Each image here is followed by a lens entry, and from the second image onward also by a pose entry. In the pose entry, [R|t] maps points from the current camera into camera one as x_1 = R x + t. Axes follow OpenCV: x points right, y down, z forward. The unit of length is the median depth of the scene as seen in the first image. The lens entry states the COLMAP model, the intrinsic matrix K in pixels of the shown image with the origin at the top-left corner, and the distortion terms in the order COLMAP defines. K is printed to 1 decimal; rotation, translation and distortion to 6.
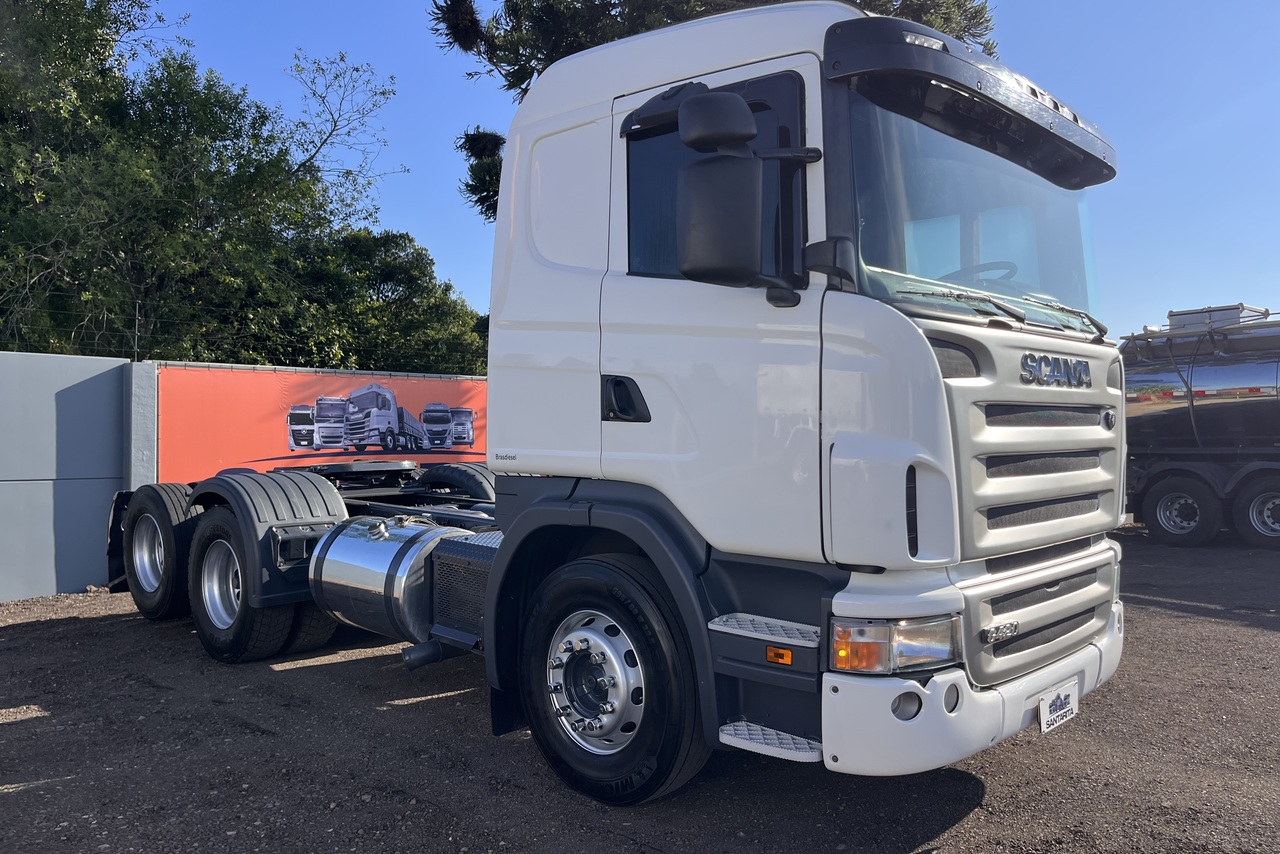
lens RADIAL K [[989.1, 0, 637.8], [0, 989.1, 428.8], [0, 0, 1]] dist [0.043626, -0.032535]
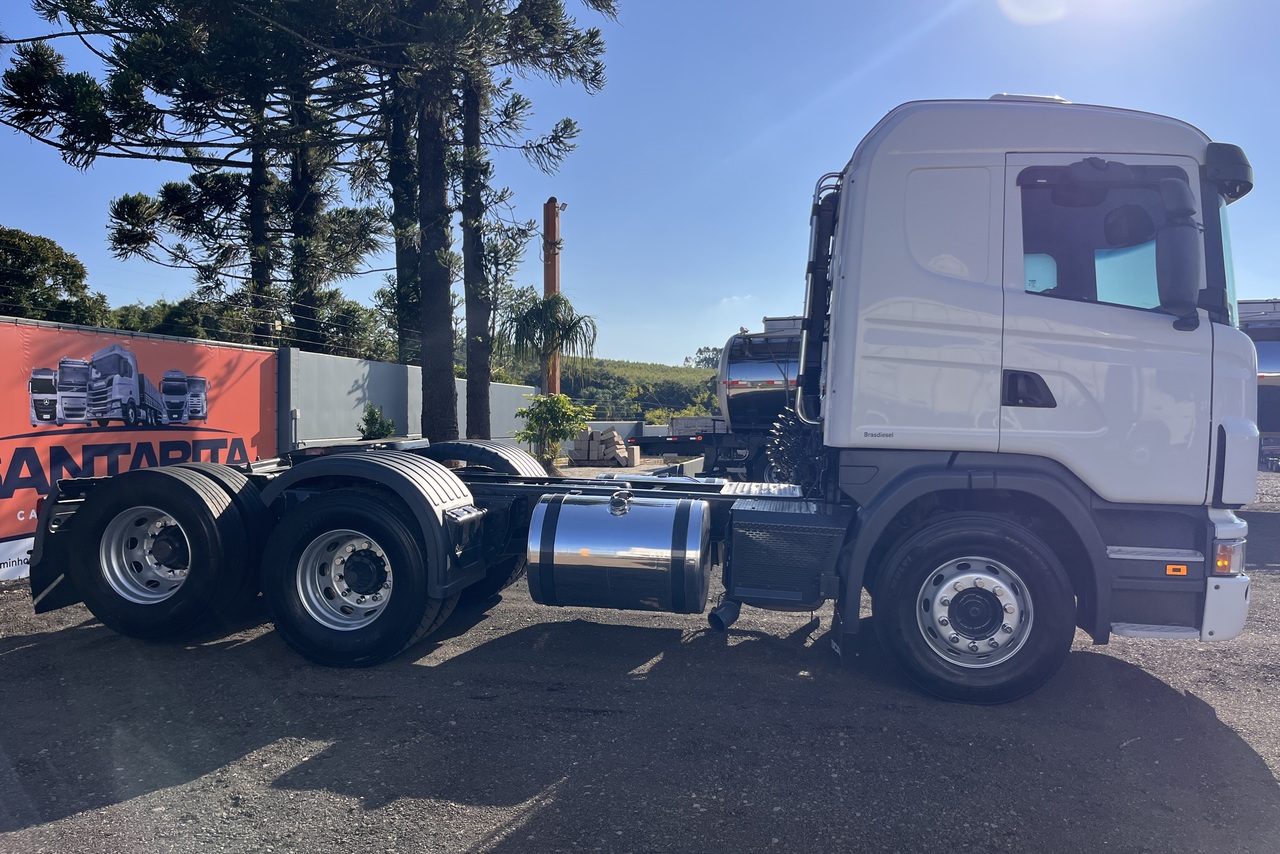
lens RADIAL K [[989.1, 0, 639.0], [0, 989.1, 427.1], [0, 0, 1]] dist [0.043626, -0.032535]
pose [[0.813628, 0.000910, 0.581385, -0.410499], [-0.014662, 0.999713, 0.018953, 0.000737], [-0.581201, -0.023945, 0.813408, 0.081867]]
